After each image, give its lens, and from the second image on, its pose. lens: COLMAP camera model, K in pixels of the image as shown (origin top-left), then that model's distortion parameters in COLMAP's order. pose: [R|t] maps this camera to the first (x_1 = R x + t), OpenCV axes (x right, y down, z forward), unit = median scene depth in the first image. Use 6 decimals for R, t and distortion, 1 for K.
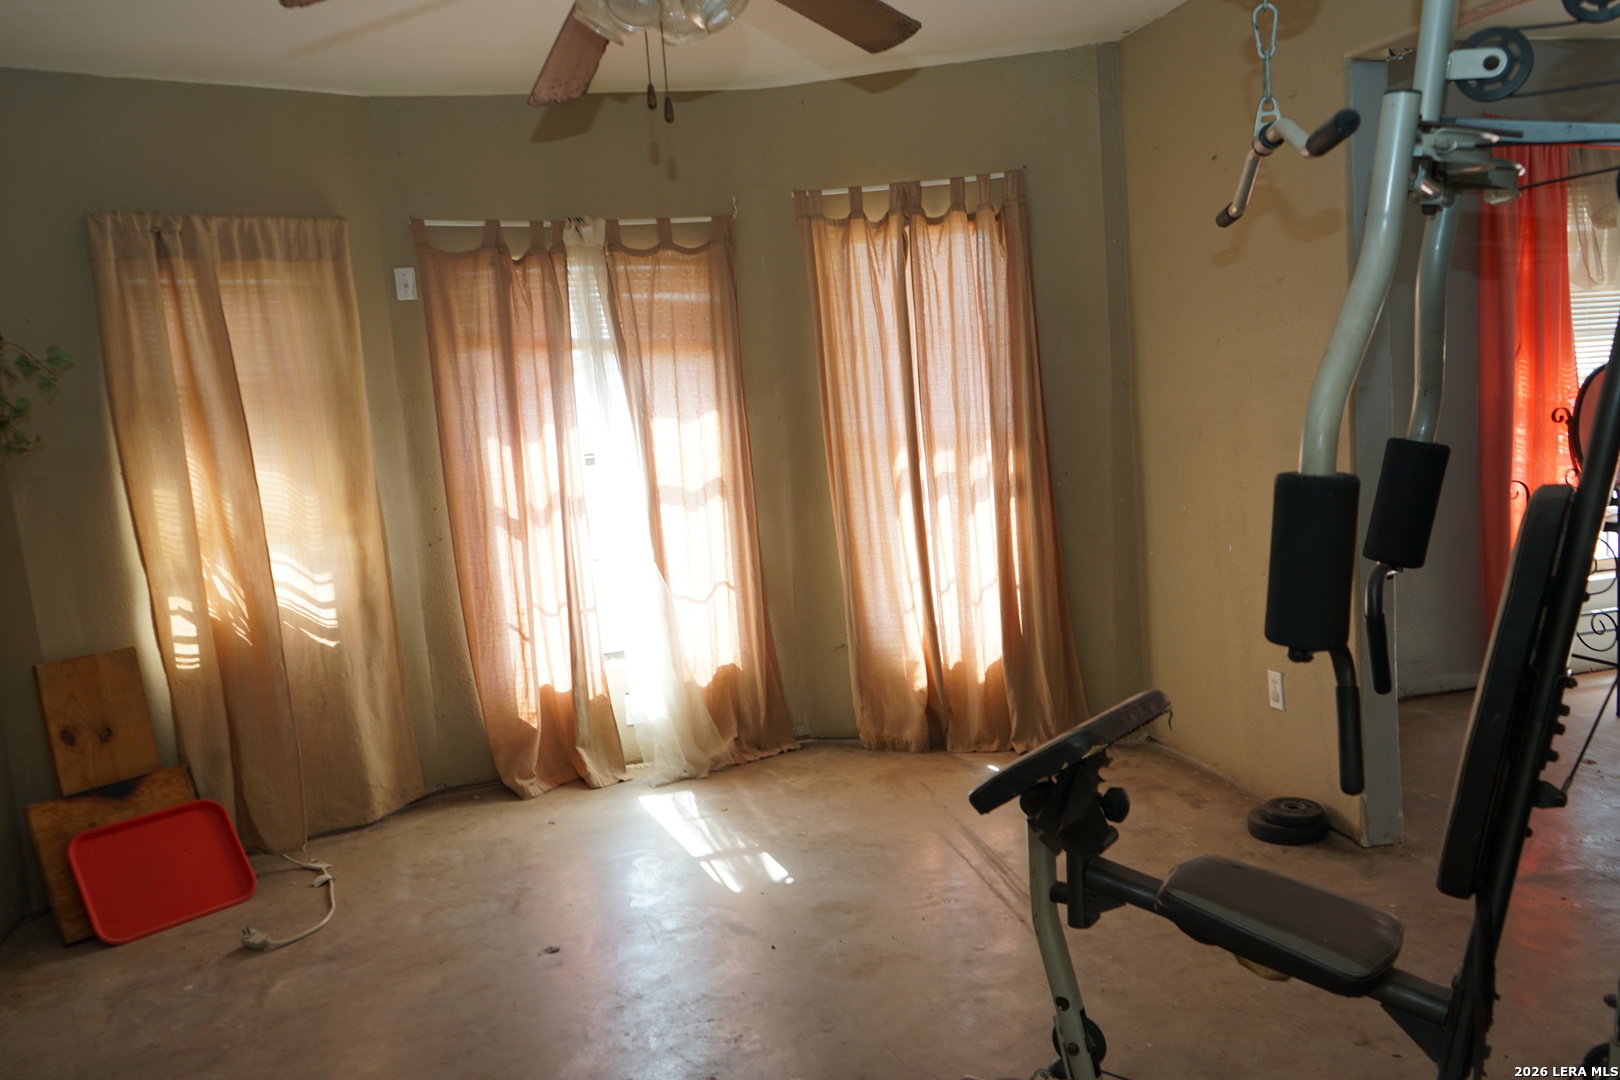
lens RADIAL K [[1297.2, 0, 810.0], [0, 1297.2, 540.0], [0, 0, 1]] dist [-0.009766, 0.007138]
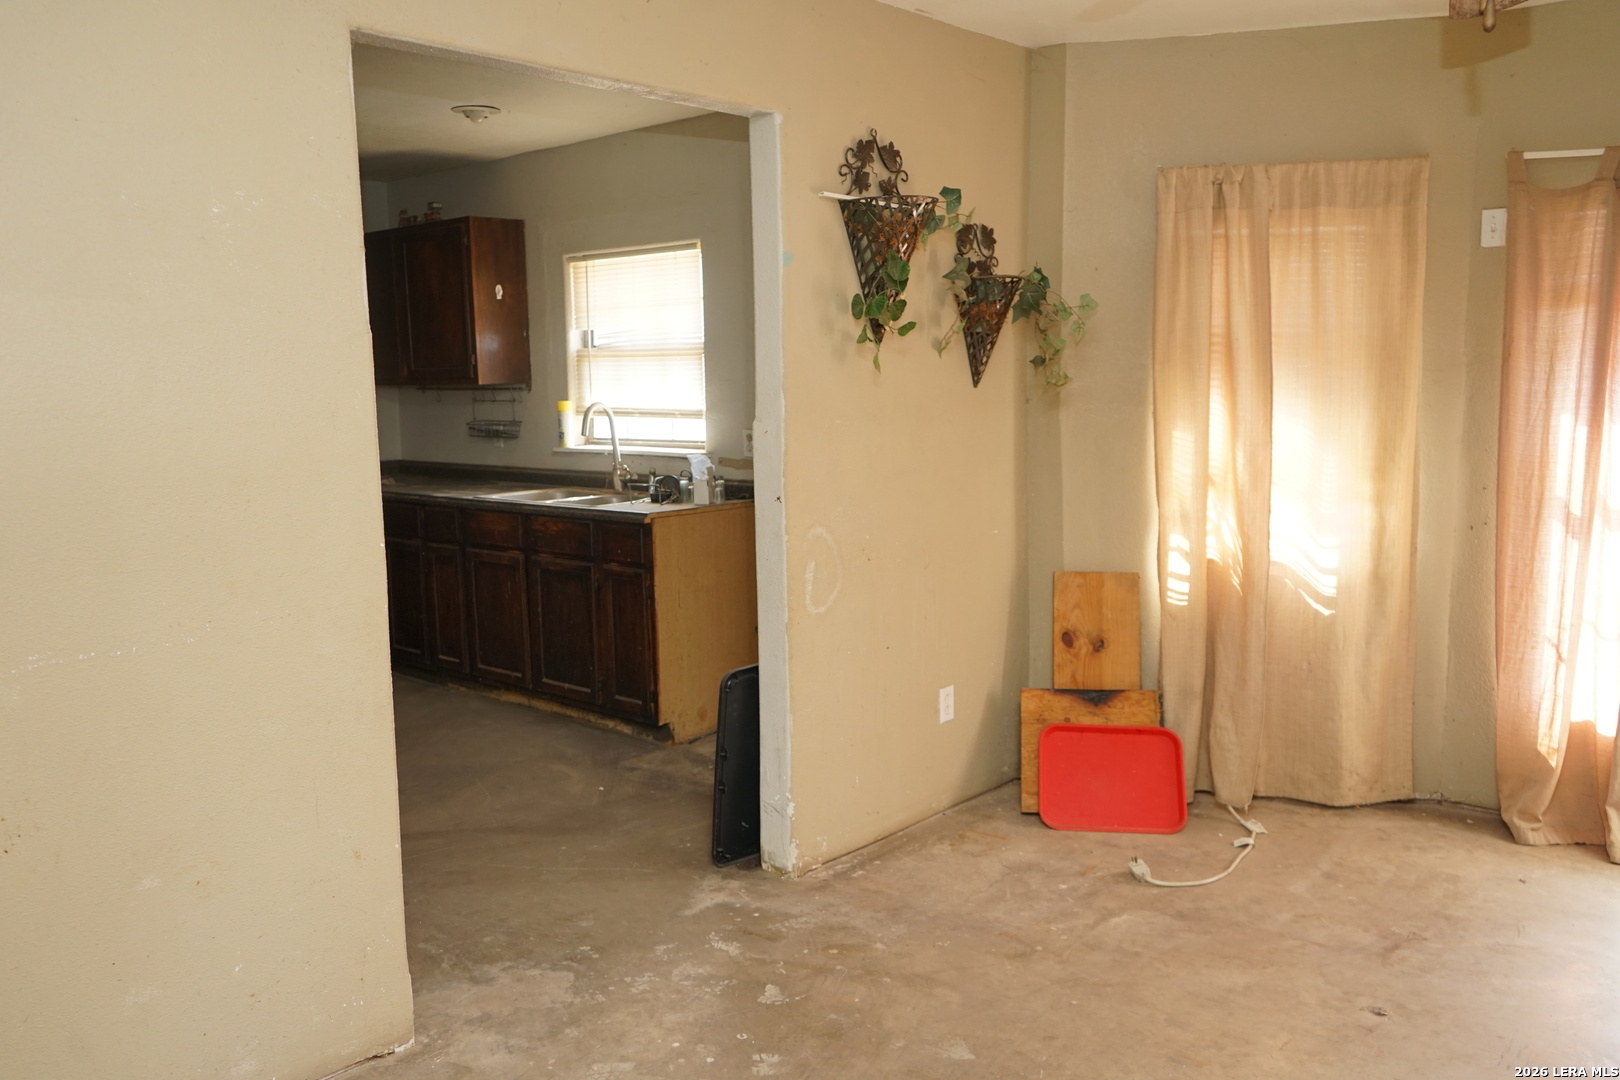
lens RADIAL K [[1297.2, 0, 810.0], [0, 1297.2, 540.0], [0, 0, 1]] dist [-0.009766, 0.007138]
pose [[0.555381, 0.179207, -0.812057, 0.189623], [-0.136320, 0.982914, 0.123680, -0.039130], [0.820346, 0.042010, 0.570322, 0.145120]]
